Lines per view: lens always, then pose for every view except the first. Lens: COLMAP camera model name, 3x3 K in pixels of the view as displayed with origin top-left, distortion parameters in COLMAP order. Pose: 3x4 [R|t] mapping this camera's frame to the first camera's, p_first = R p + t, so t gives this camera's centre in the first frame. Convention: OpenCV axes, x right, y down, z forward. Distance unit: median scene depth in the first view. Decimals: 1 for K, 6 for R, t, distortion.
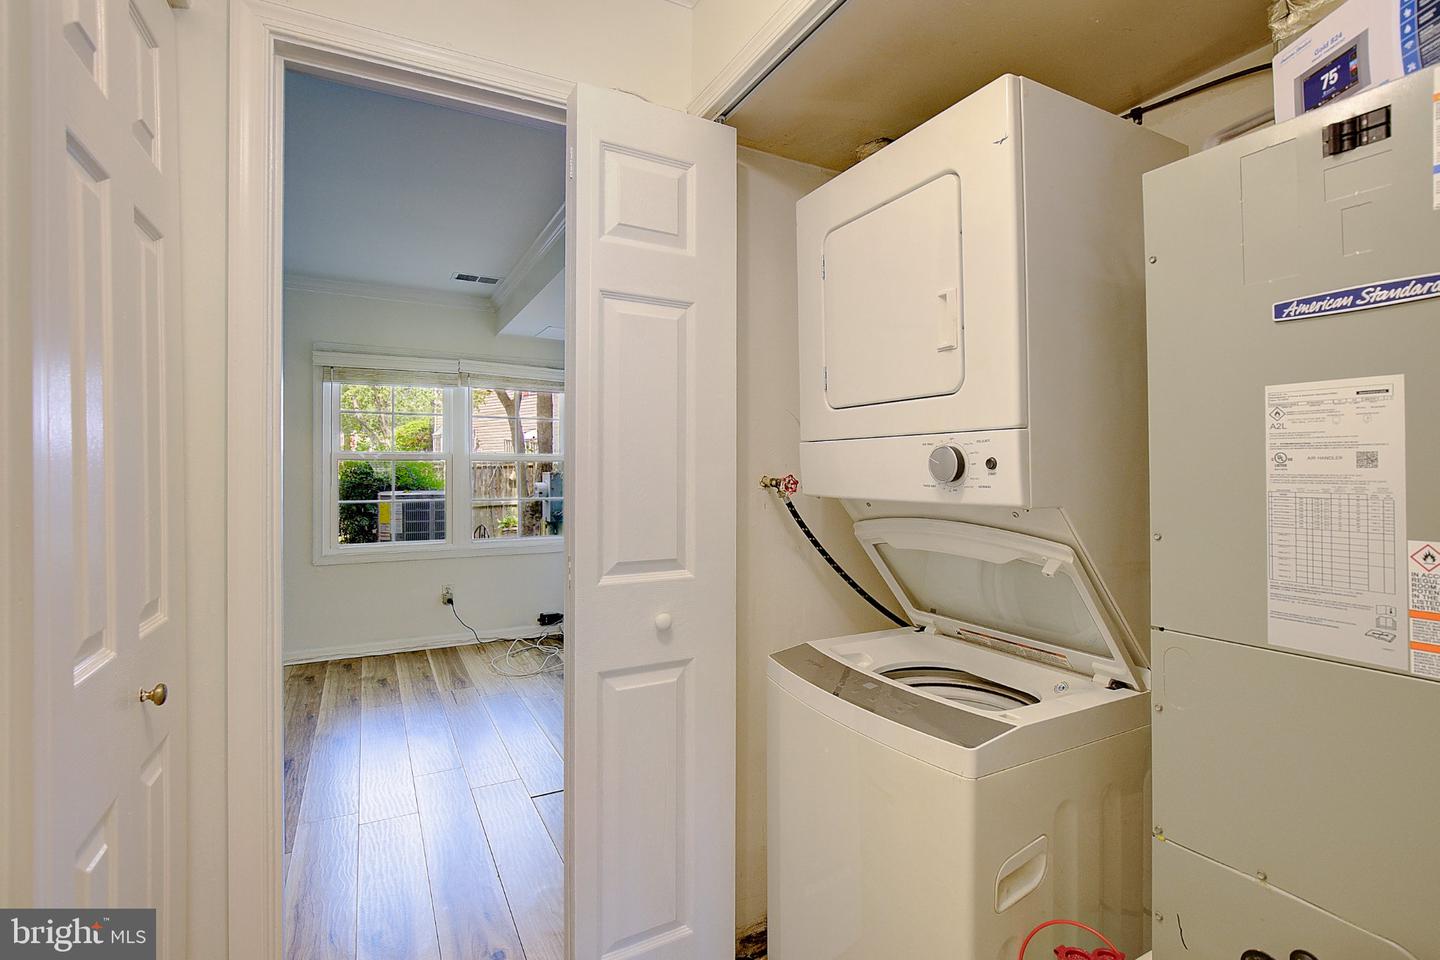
lens RADIAL K [[681.6, 0, 726.0], [0, 681.6, 467.9], [0, 0, 1]] dist [-0.017712, 0.000090]
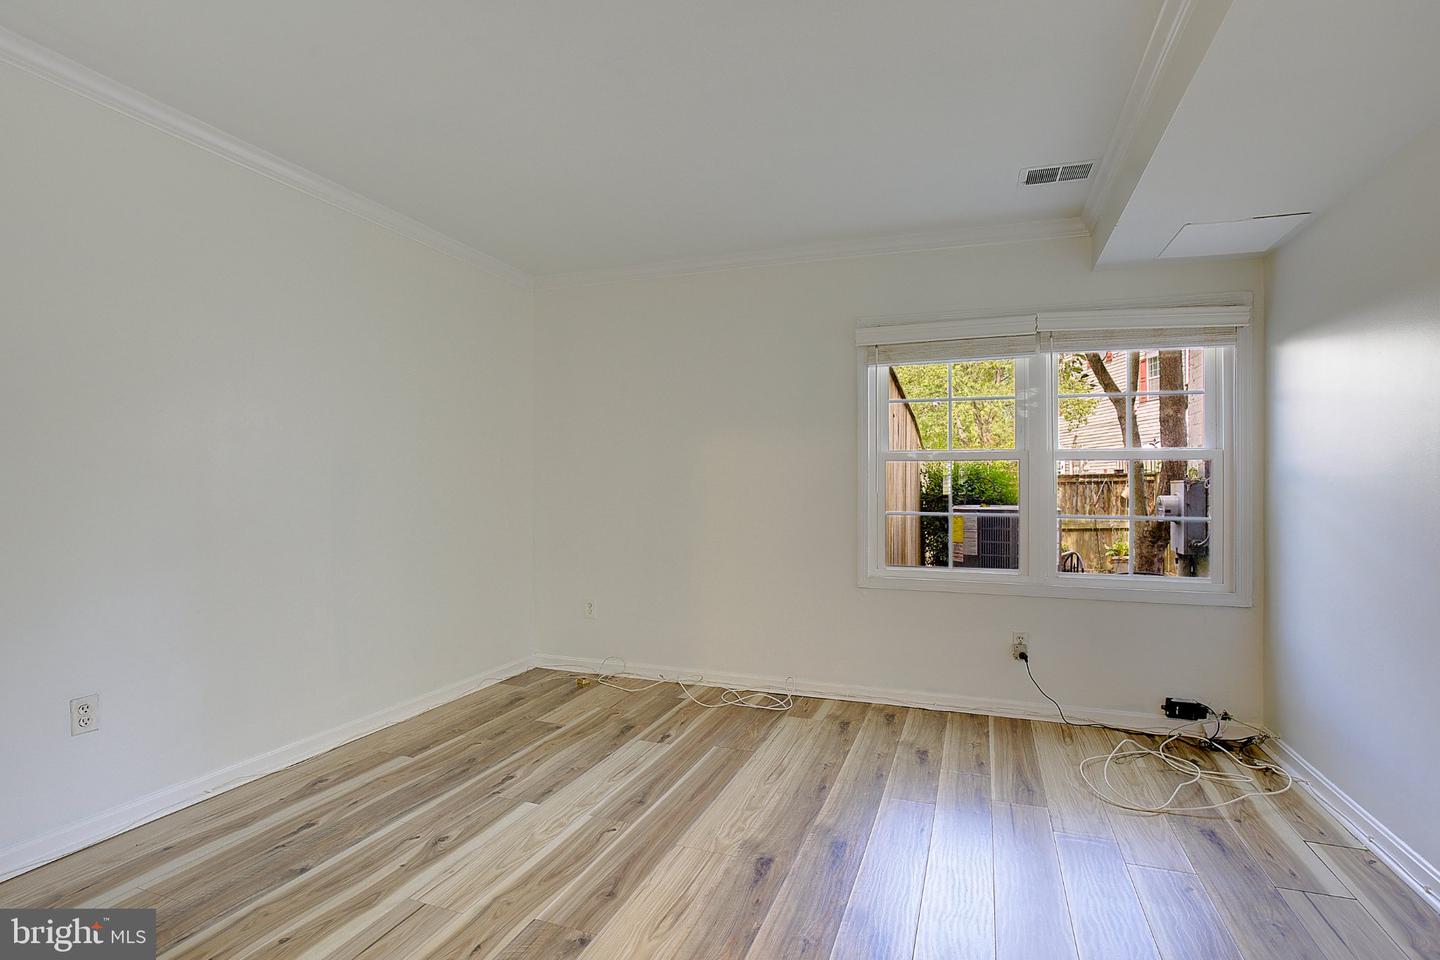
lens RADIAL K [[668.5, 0, 734.4], [0, 668.5, 484.4], [0, 0, 1]] dist [-0.016270, 0.001306]
pose [[0.667937, 0.000087, -0.744218, -0.084219], [-0.005891, 0.999969, -0.005171, 0.020495], [0.744195, 0.007839, 0.667917, 0.294110]]
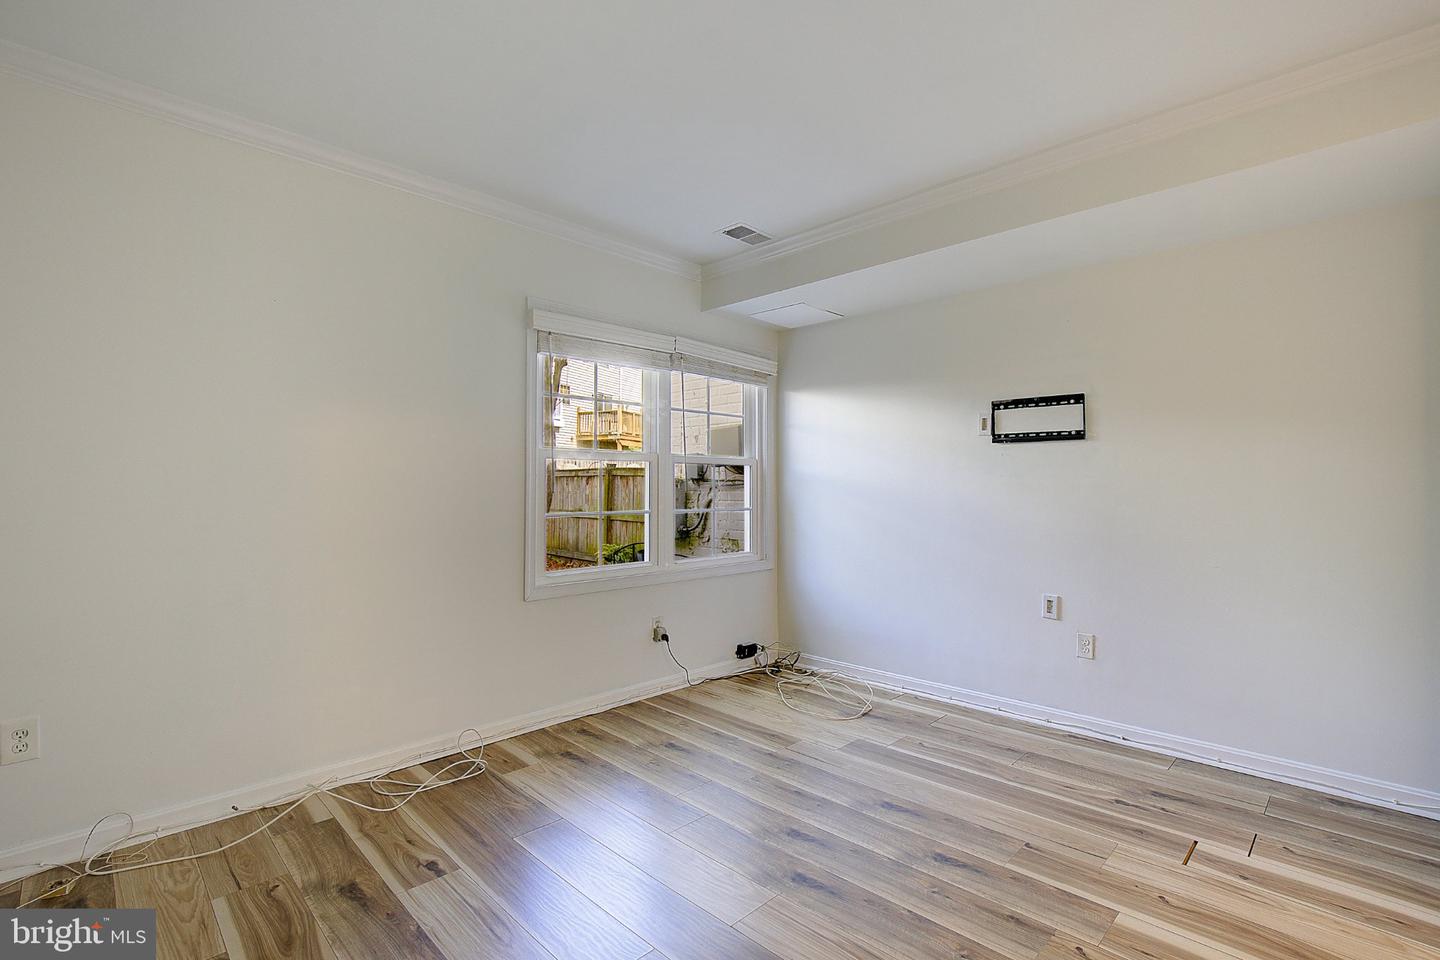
lens RADIAL K [[668.5, 0, 734.4], [0, 668.5, 484.4], [0, 0, 1]] dist [-0.016270, 0.001306]
pose [[0.956156, 0.004141, 0.292830, -0.543792], [-0.002393, 0.999977, -0.006326, 0.020628], [-0.292849, 0.005347, 0.956144, 0.216020]]
